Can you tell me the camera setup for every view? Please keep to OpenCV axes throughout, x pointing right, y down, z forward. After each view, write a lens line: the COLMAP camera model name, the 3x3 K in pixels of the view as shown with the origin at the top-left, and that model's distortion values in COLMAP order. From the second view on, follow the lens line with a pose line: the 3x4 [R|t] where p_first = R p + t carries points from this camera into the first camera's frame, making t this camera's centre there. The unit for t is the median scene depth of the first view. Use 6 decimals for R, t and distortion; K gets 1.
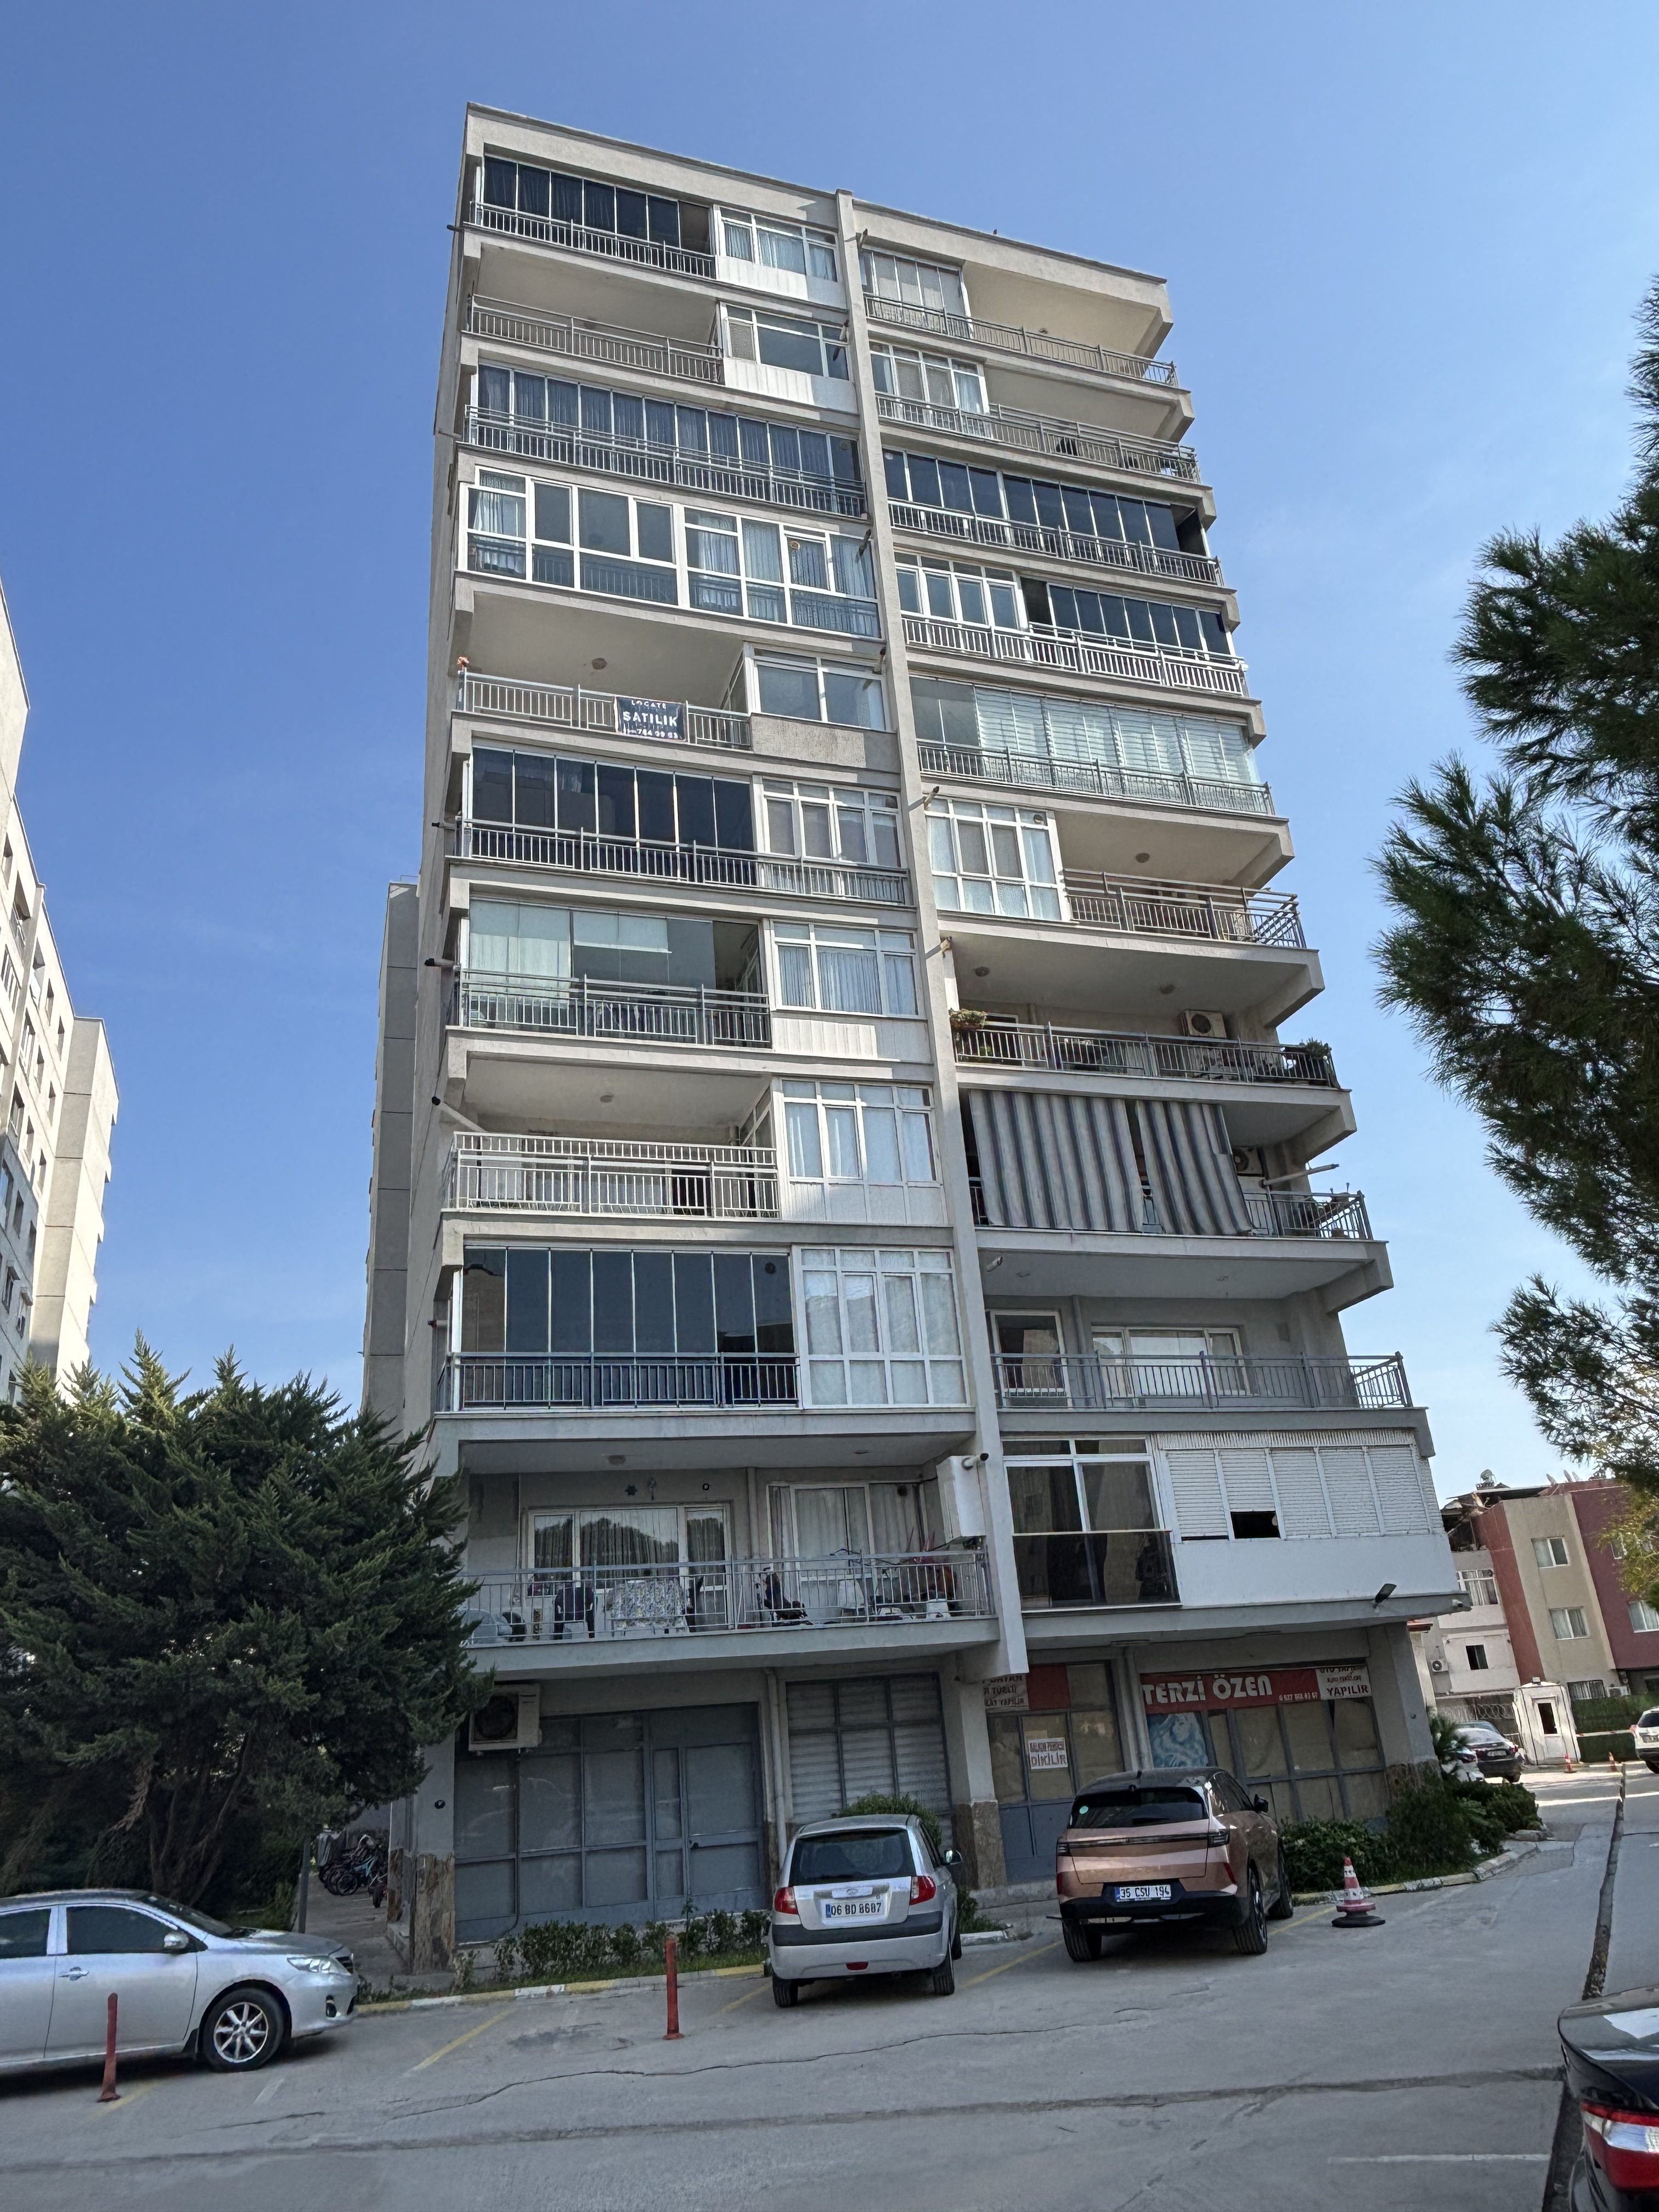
lens RADIAL K [[1497.0, 0, 829.5], [0, 1497.0, 1106.0], [0, 0, 1]] dist [0.045132, -0.038890]
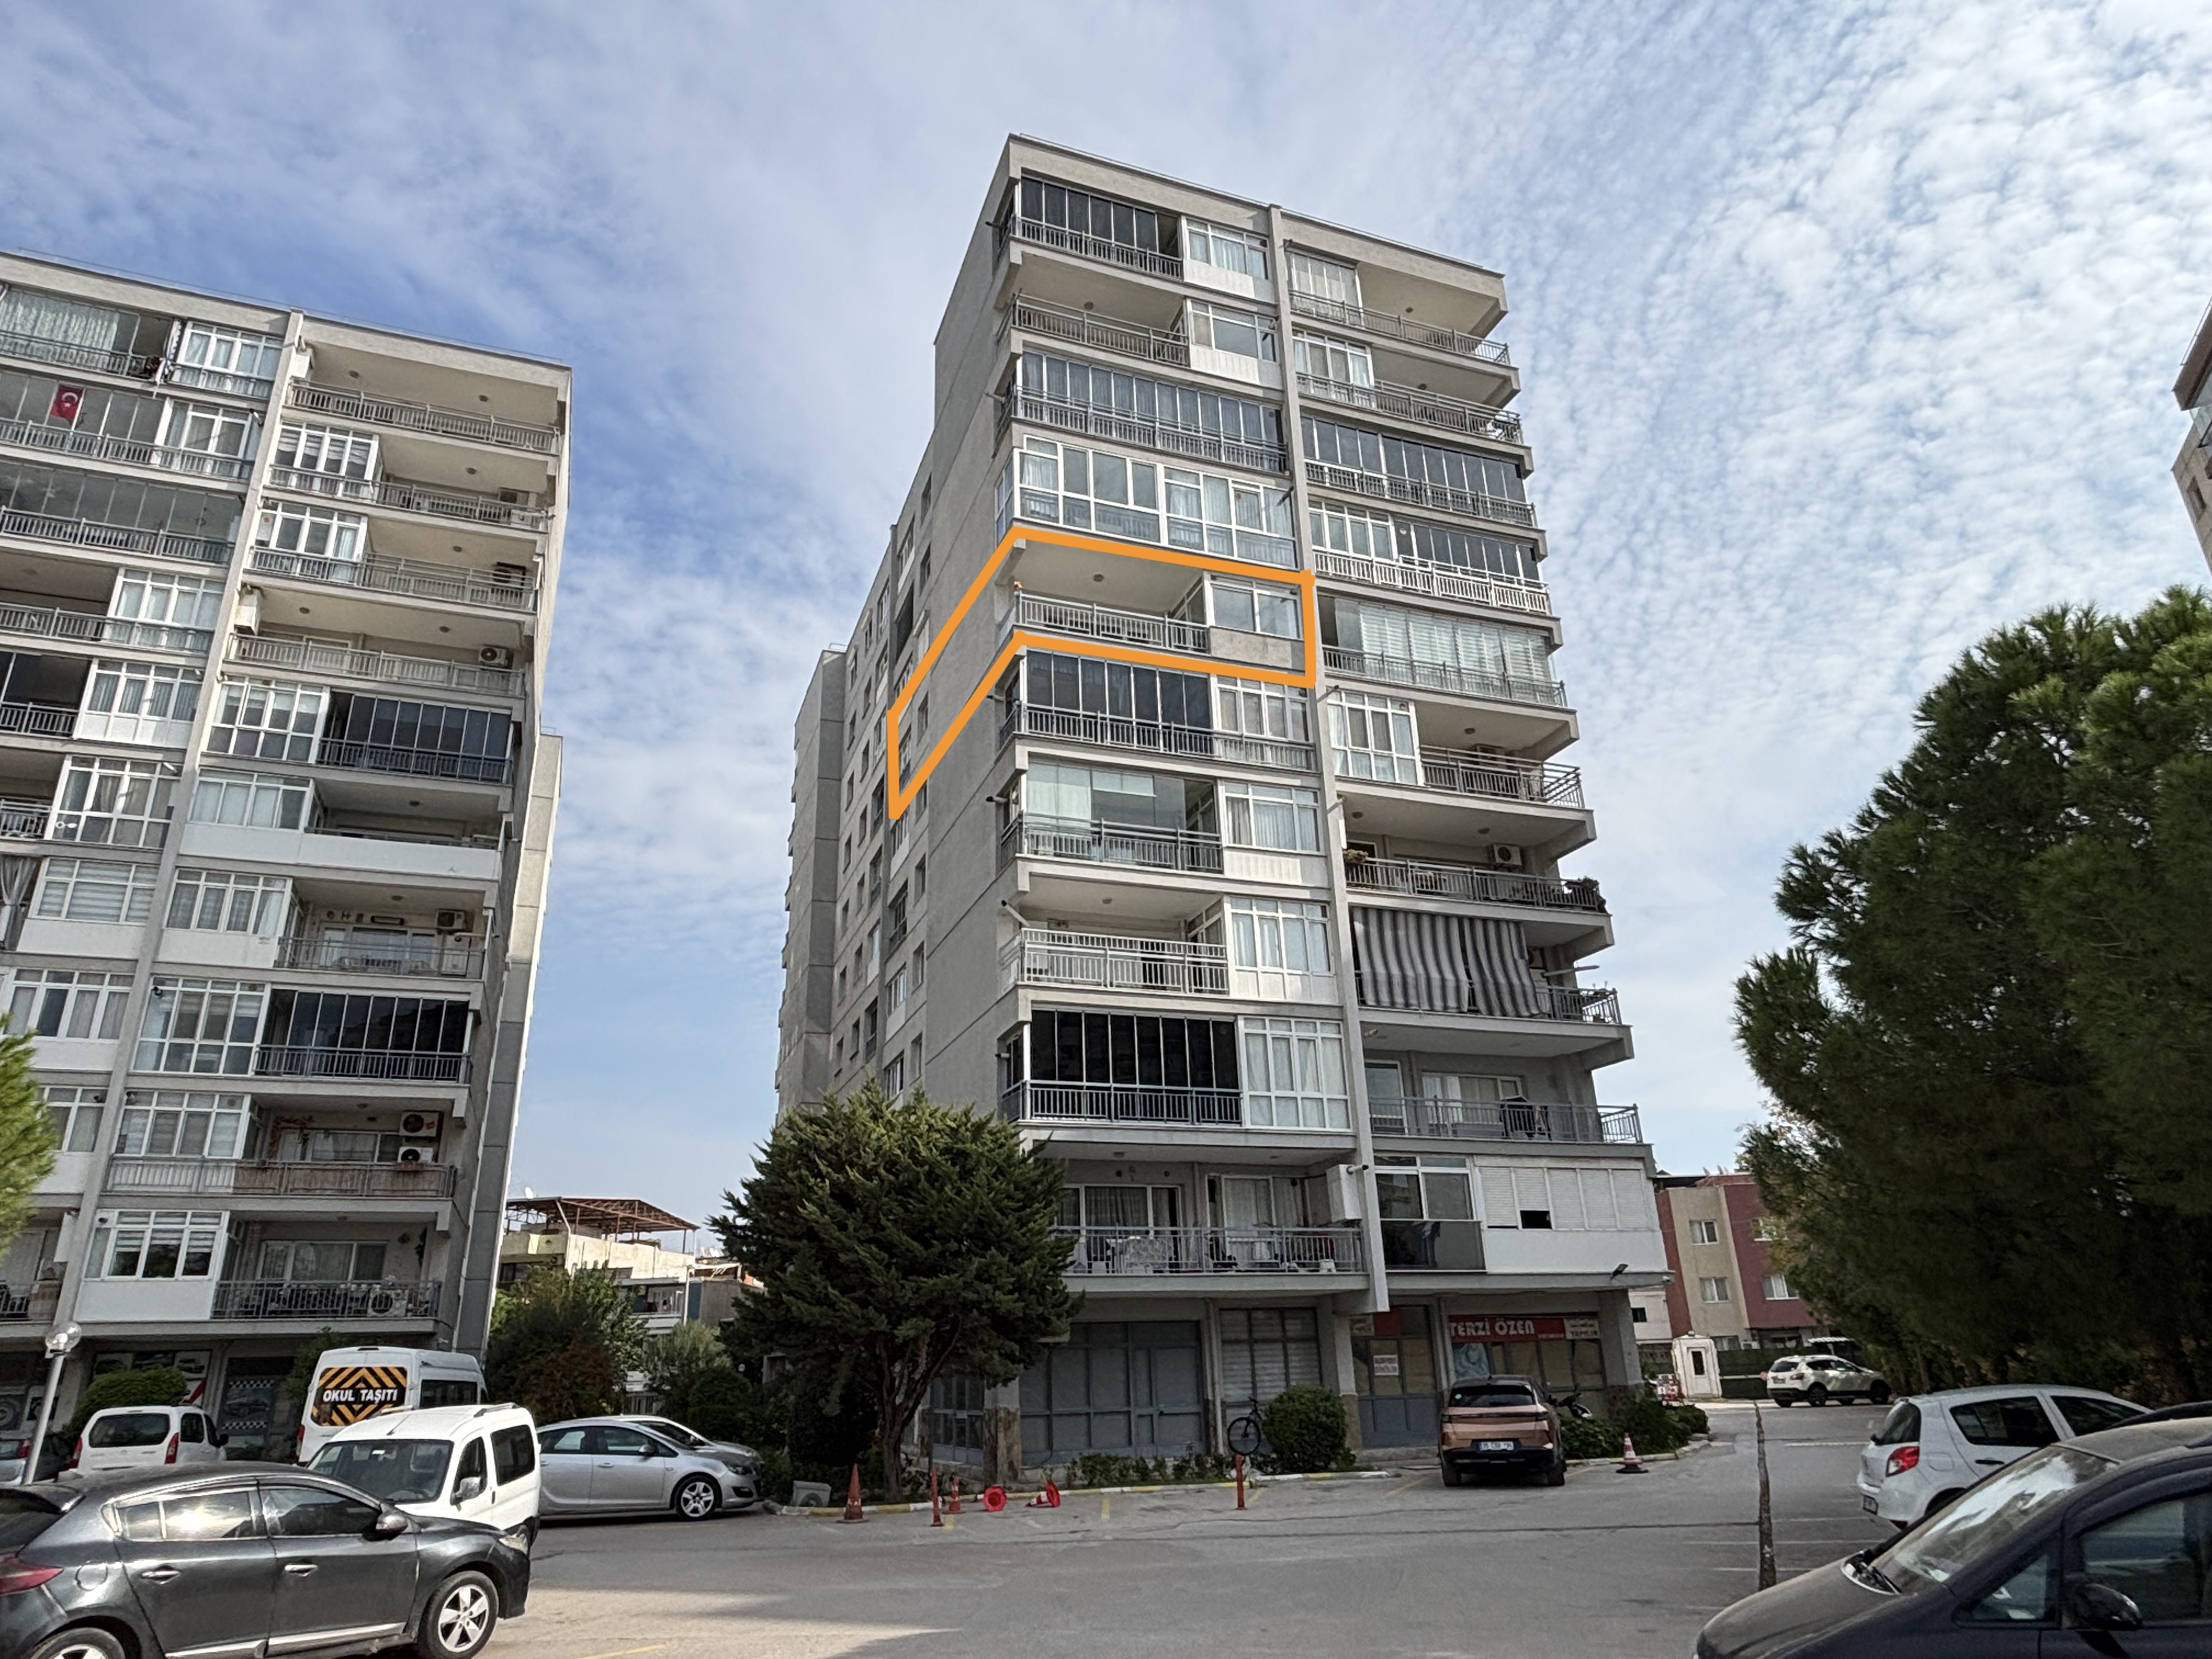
lens RADIAL K [[1373.4, 0, 1106.0], [0, 1373.4, 829.5], [0, 0, 1]] dist [0.056727, -0.028478]
pose [[0.997597, 0.060458, 0.033827, -0.197053], [-0.061582, 0.997549, 0.033227, -0.116804], [-0.031735, -0.035230, 0.998875, -0.314600]]
